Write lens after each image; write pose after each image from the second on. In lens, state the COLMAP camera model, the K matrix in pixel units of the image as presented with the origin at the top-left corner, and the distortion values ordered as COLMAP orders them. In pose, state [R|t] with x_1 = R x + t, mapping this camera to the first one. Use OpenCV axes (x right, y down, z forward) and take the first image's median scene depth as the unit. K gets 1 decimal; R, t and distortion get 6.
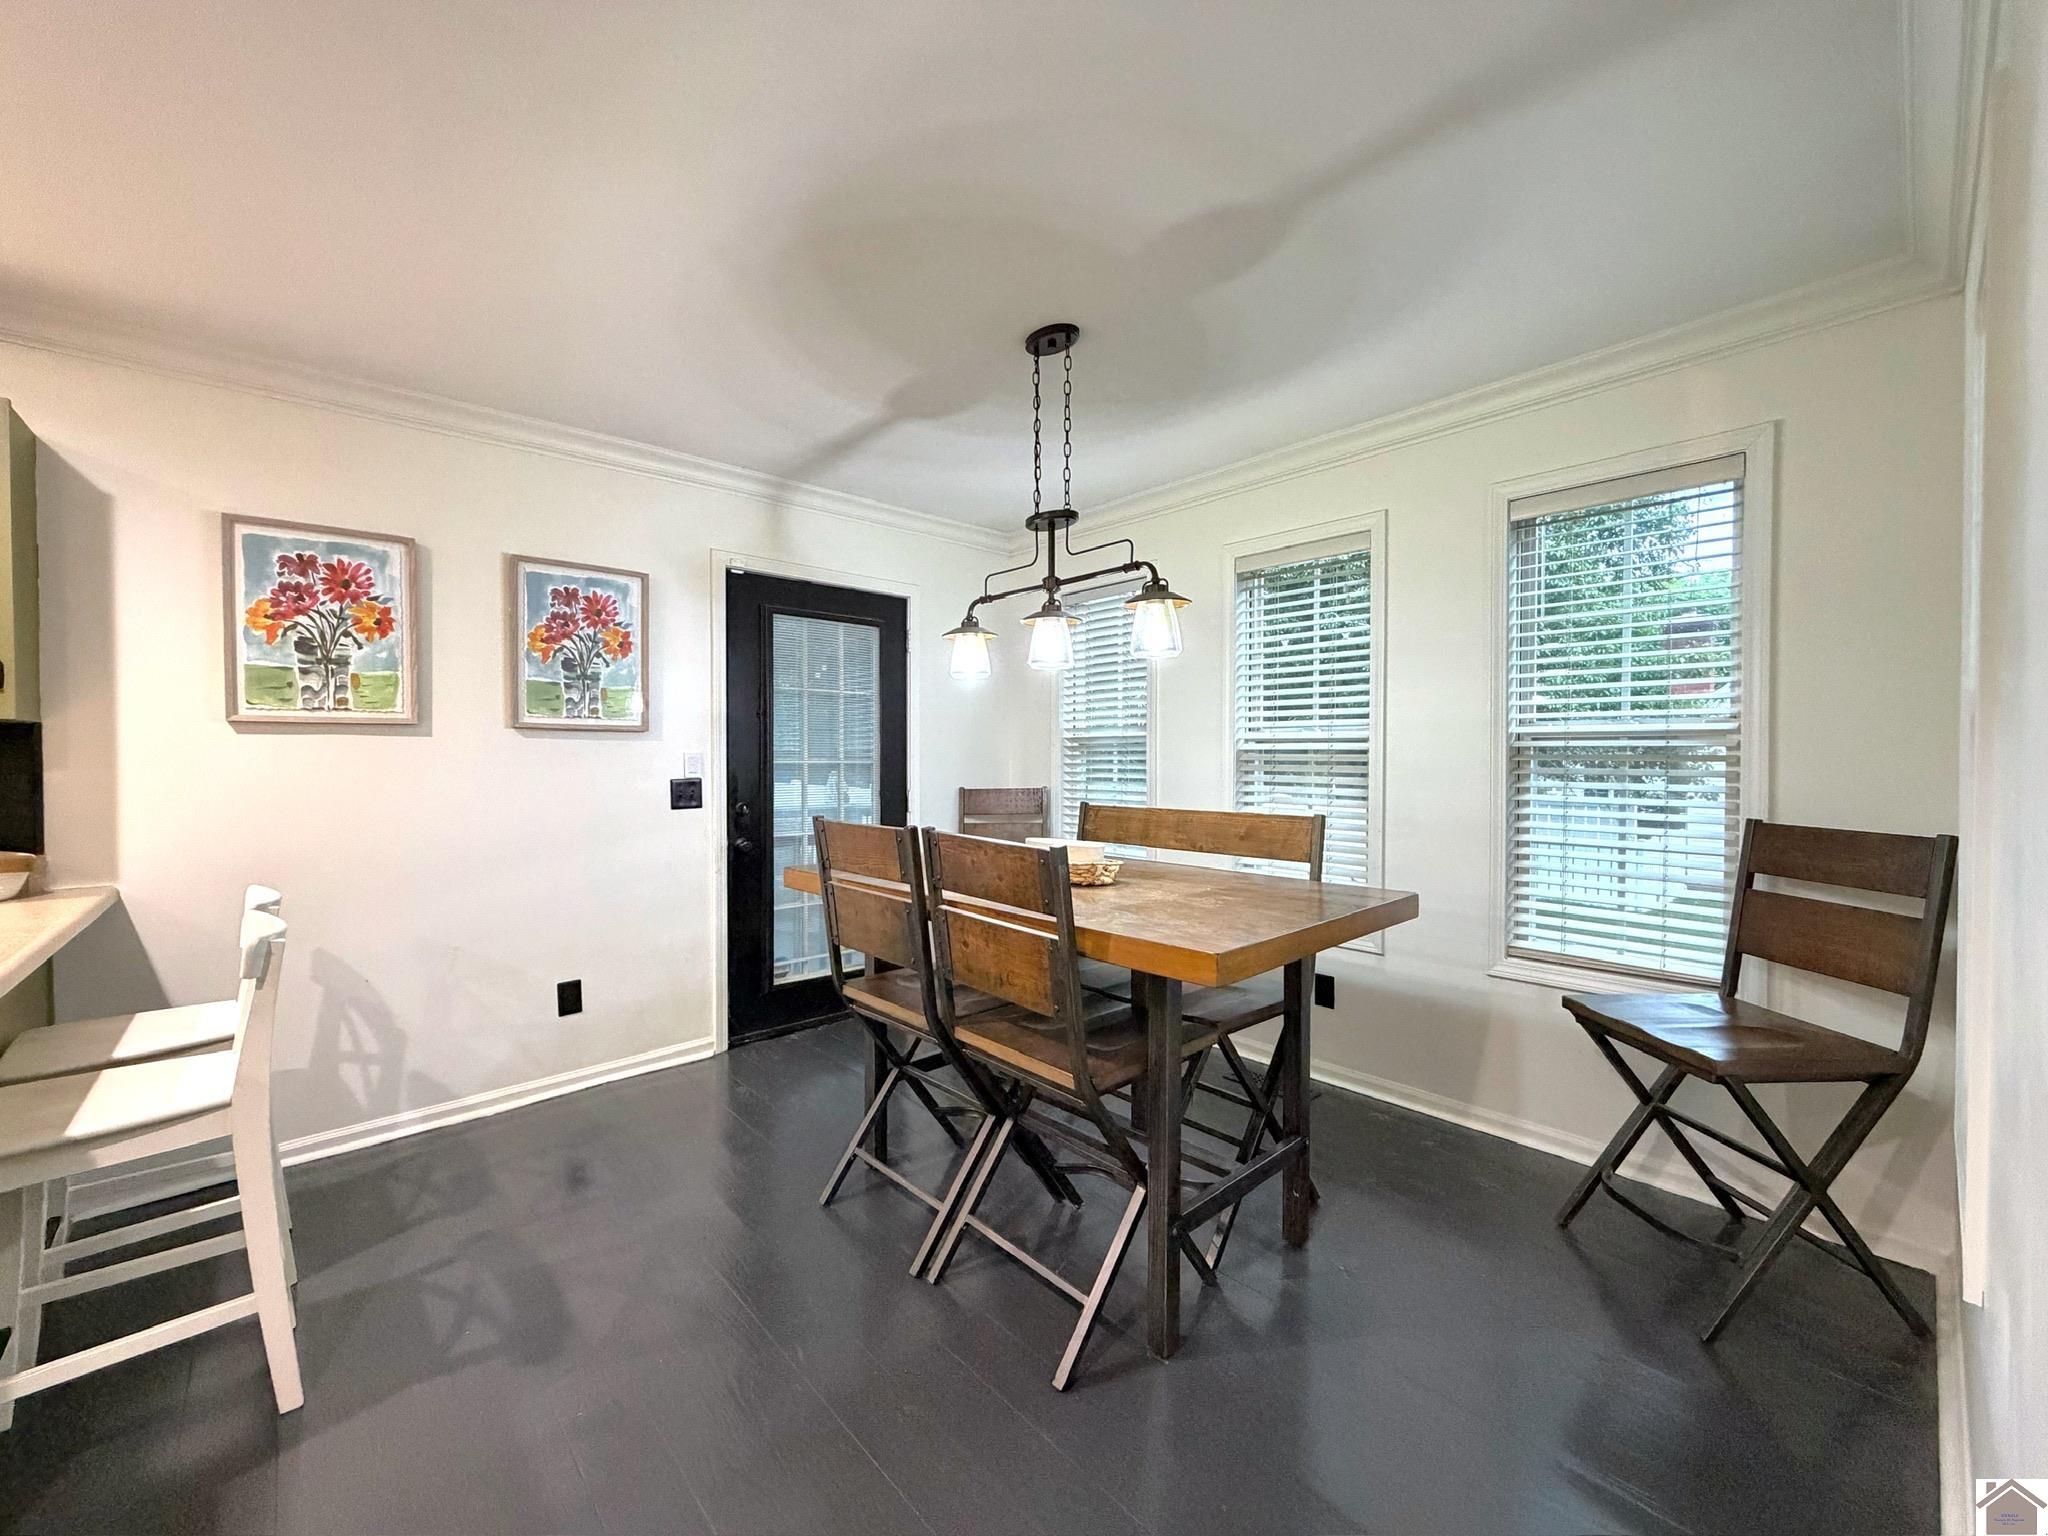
lens RADIAL K [[815.4, 0, 1019.9], [0, 815.4, 772.2], [0, 0, 1]] dist [0.000880, -0.000001]
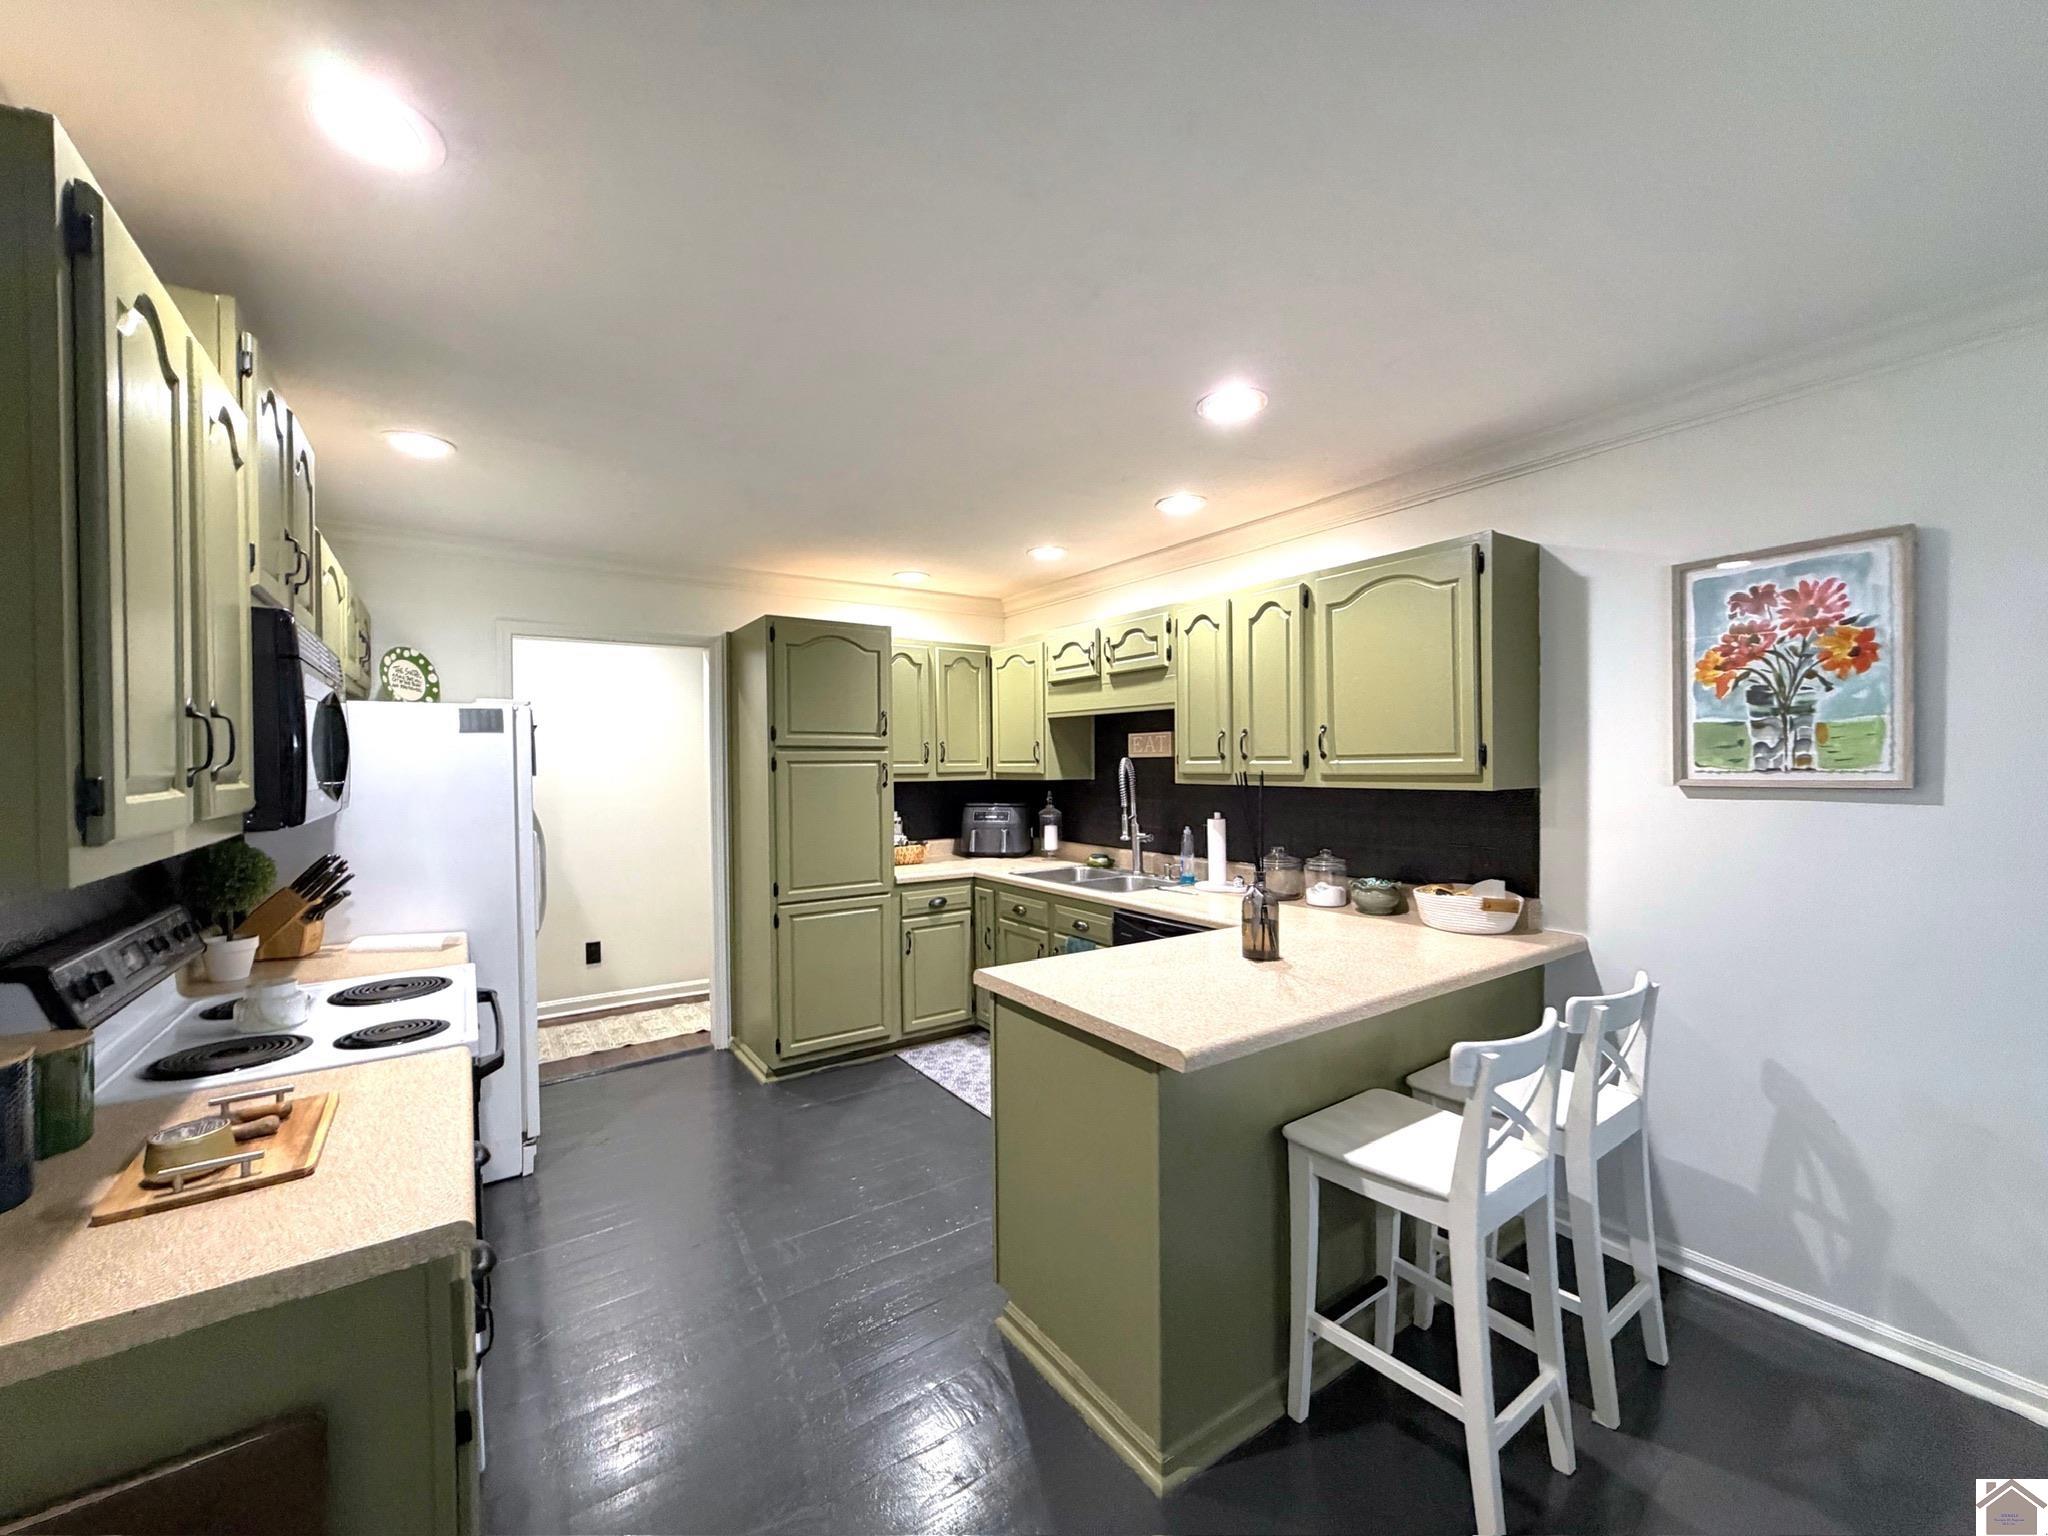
lens RADIAL K [[810.9, 0, 1023.1], [0, 810.9, 770.7], [0, 0, 1]] dist [0.000423, -0.000528]
pose [[-0.131831, 0.014149, -0.991171, 0.053396], [-0.005705, 0.999871, 0.015032, -0.084571], [0.991256, 0.007637, -0.131734, 0.354988]]
